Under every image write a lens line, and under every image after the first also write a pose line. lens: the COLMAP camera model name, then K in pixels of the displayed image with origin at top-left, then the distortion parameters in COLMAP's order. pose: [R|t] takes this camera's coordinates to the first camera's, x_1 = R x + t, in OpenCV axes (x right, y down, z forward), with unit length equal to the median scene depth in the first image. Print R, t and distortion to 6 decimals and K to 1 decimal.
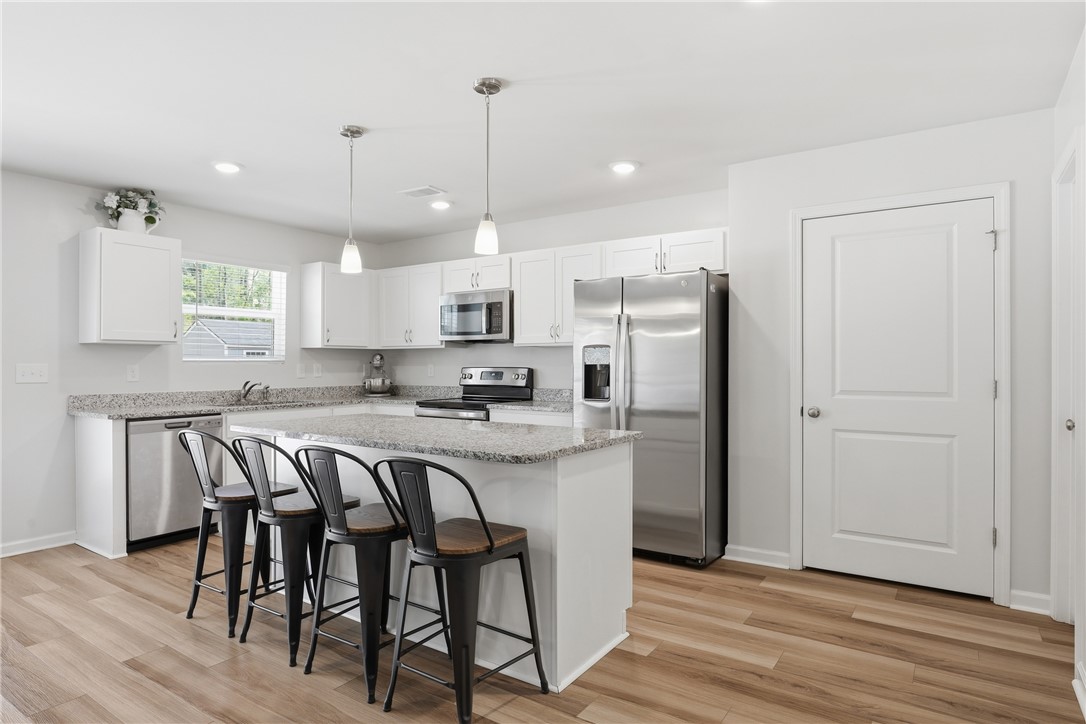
lens RADIAL K [[627.1, 0, 543.0], [0, 627.1, 362.0], [0, 0, 1]] dist [-0.001230, 0.000157]
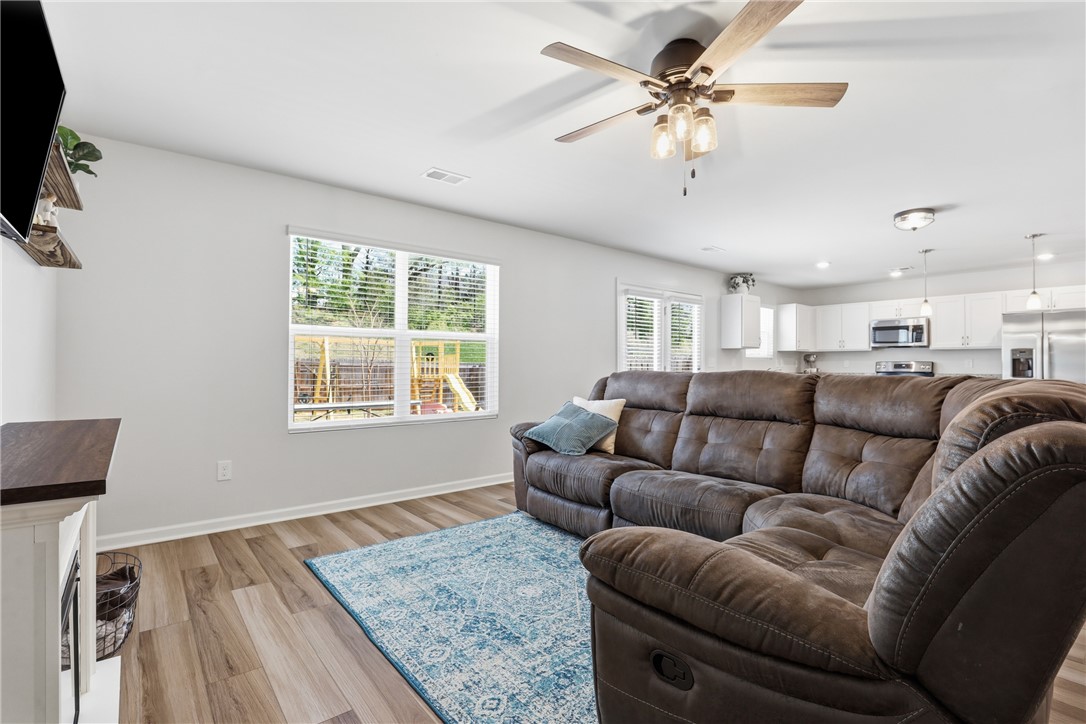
lens RADIAL K [[503.1, 0, 543.0], [0, 503.1, 362.0], [0, 0, 1]] dist [-0.042759, 0.013053]
pose [[0.959373, 0.003980, -0.282114, -0.734755], [-0.005946, 0.999964, -0.006112, 0.026654], [0.282079, 0.007541, 0.959361, -0.680453]]
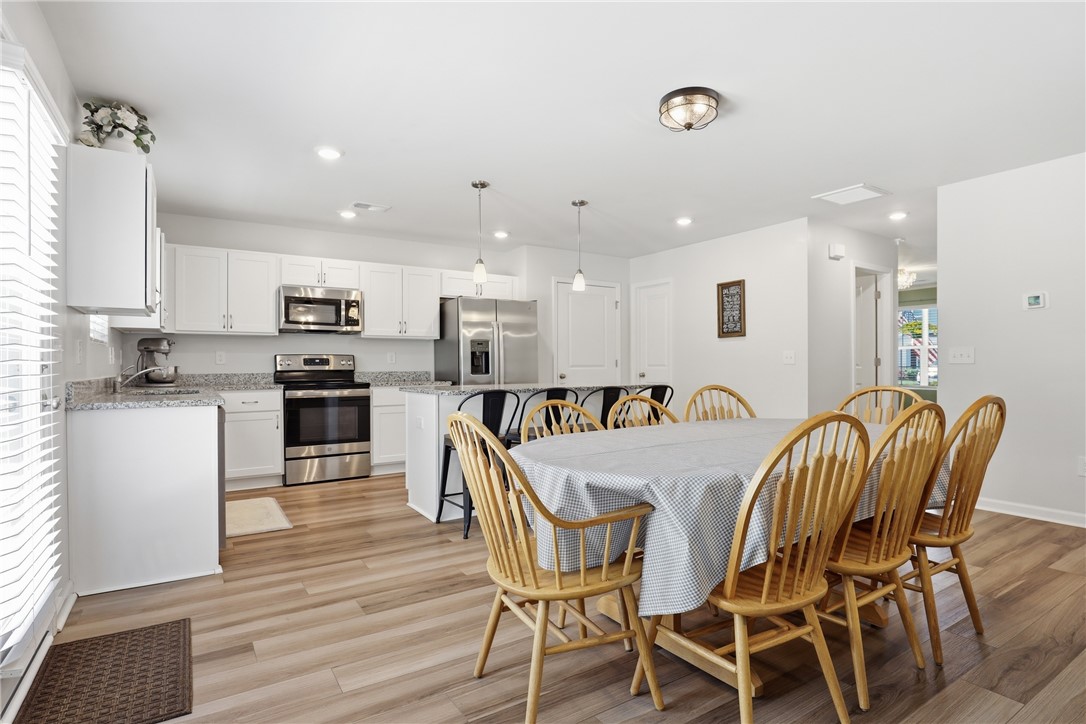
lens RADIAL K [[559.2, 0, 545.9], [0, 559.2, 372.6], [0, 0, 1]] dist [-0.000929, -0.000060]
pose [[0.379780, -0.010549, 0.925017, -0.963511], [0.003667, 0.999944, 0.009898, 0.036117], [-0.925070, -0.000367, 0.379797, 0.257902]]
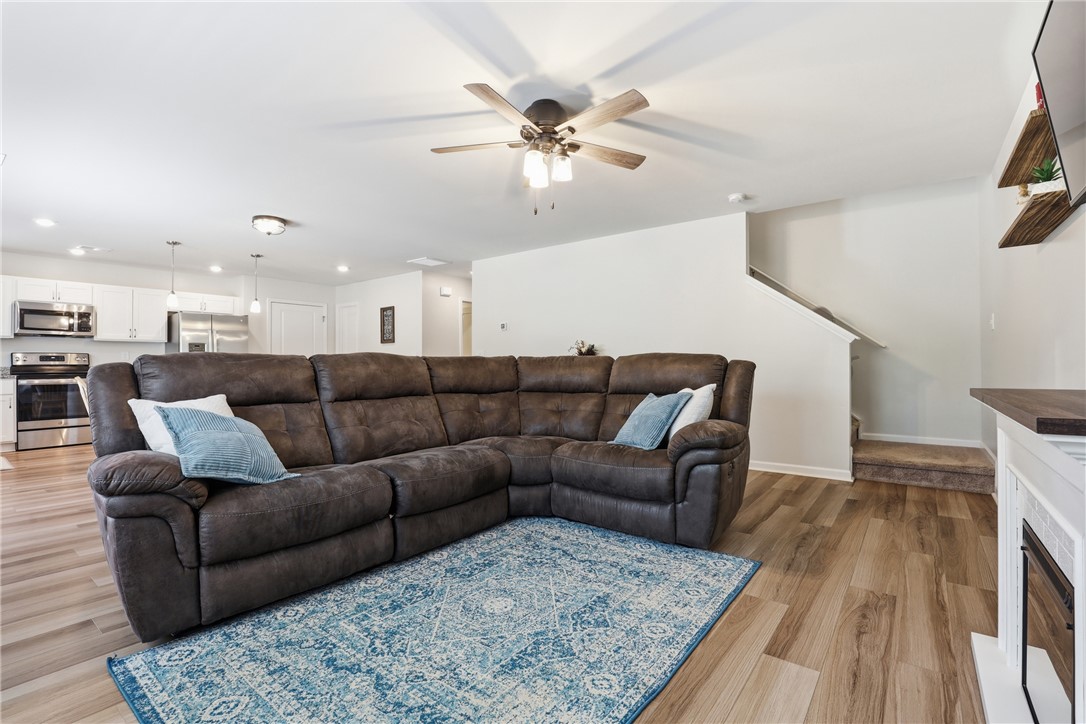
lens RADIAL K [[503.1, 0, 543.0], [0, 503.1, 362.0], [0, 0, 1]] dist [-0.042759, 0.013053]
pose [[0.054514, 0.007608, 0.998484, -1.318109], [0.006120, 0.999950, -0.007954, 0.051572], [-0.998494, 0.006544, 0.054465, -0.258075]]
